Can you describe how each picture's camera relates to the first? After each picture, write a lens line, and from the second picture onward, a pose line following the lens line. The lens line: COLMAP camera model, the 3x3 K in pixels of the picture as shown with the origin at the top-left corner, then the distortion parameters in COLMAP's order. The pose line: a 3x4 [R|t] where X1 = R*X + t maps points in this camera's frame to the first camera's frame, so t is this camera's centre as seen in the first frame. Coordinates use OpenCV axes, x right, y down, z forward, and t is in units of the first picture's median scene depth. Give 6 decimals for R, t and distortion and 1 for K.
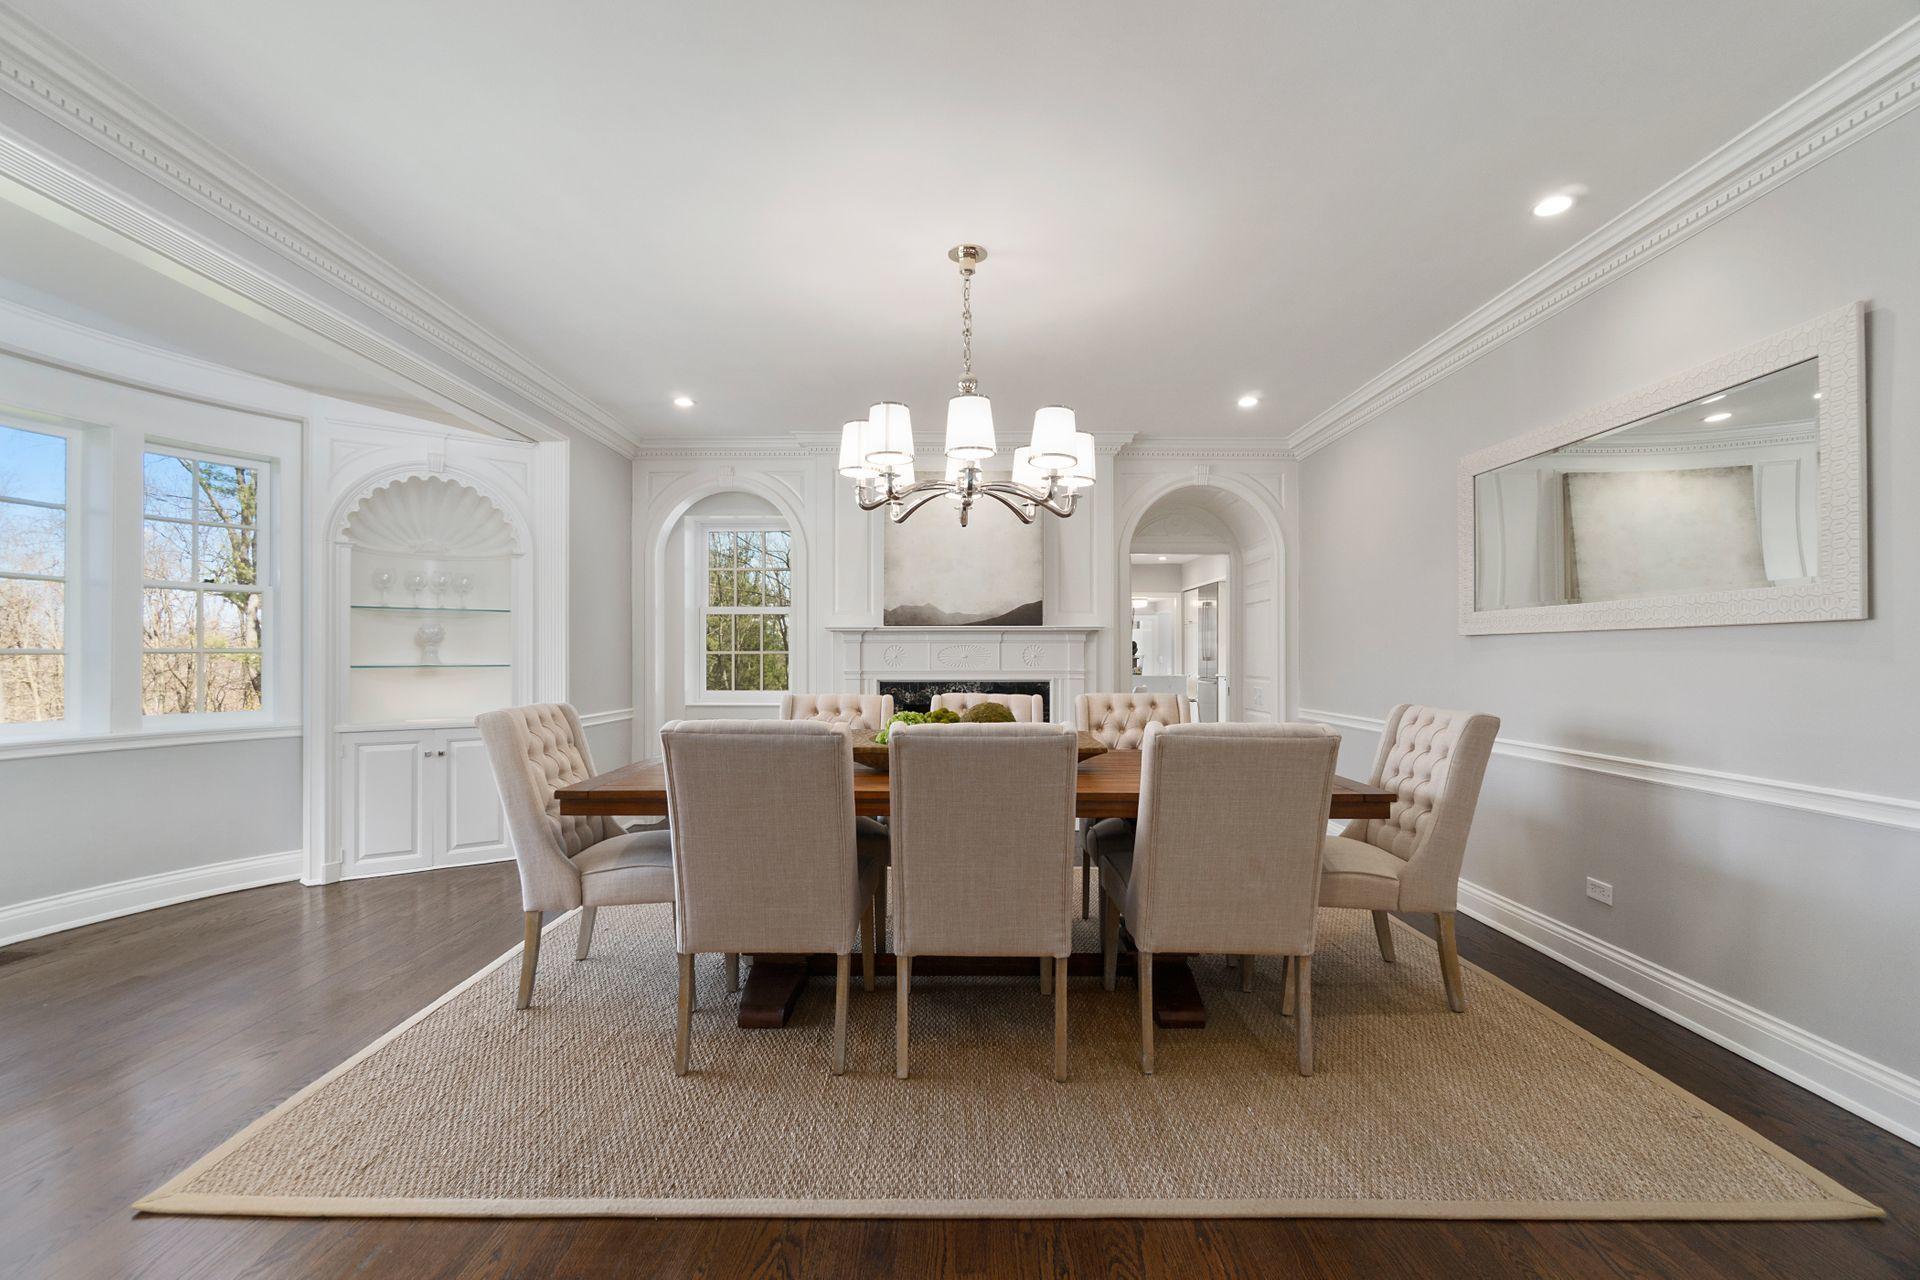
lens RADIAL K [[830.1, 0, 926.3], [0, 830.1, 641.4], [0, 0, 1]] dist [0.003989, -0.000060]
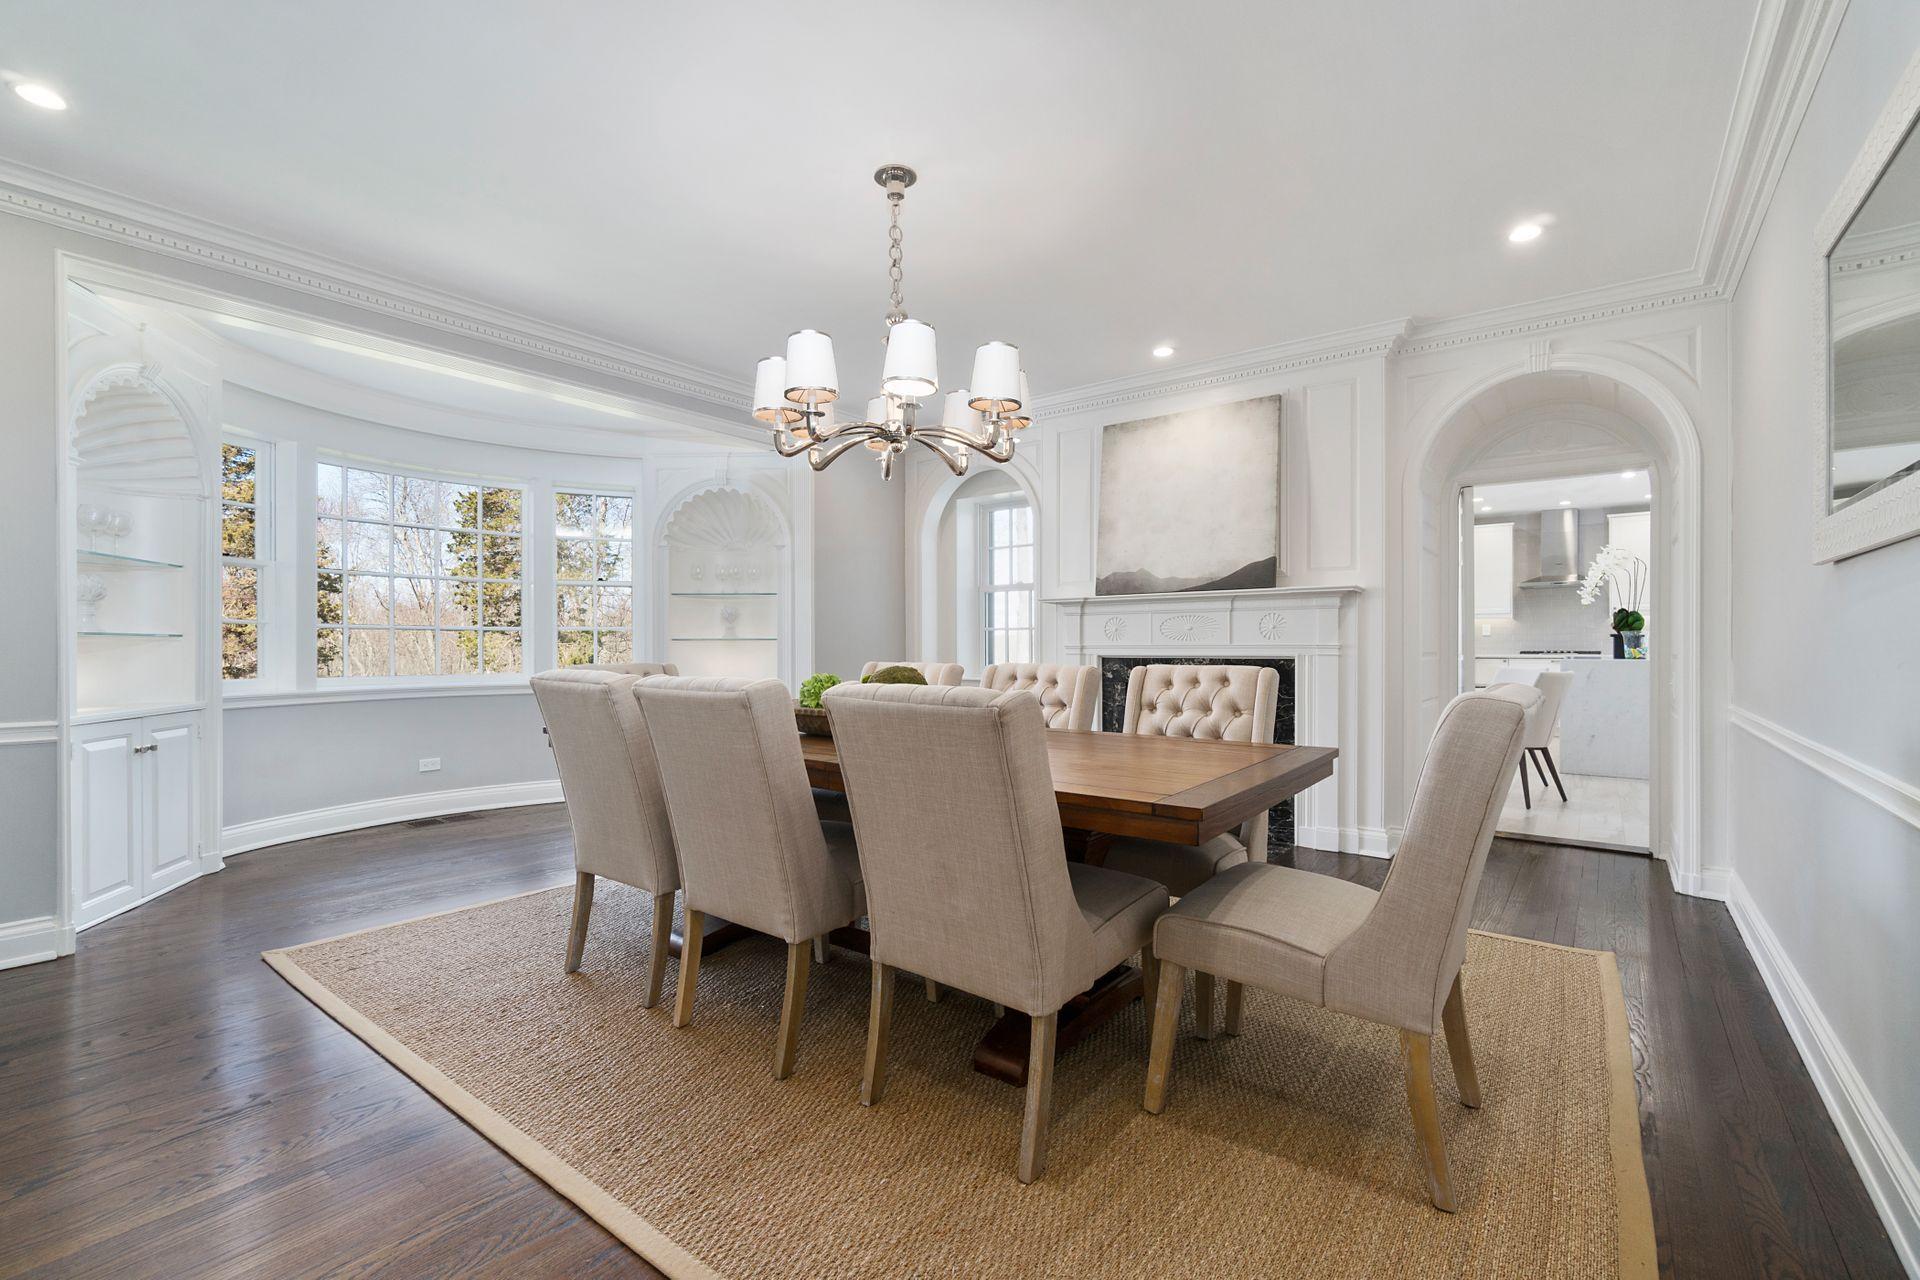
lens RADIAL K [[830.1, 0, 959.6], [0, 830.1, 637.0], [0, 0, 1]] dist [0.003989, -0.000060]
pose [[0.796414, -0.006078, -0.604722, 0.381630], [0.009968, 0.999946, 0.003076, 0.022604], [0.604670, -0.008478, 0.796431, 0.179346]]
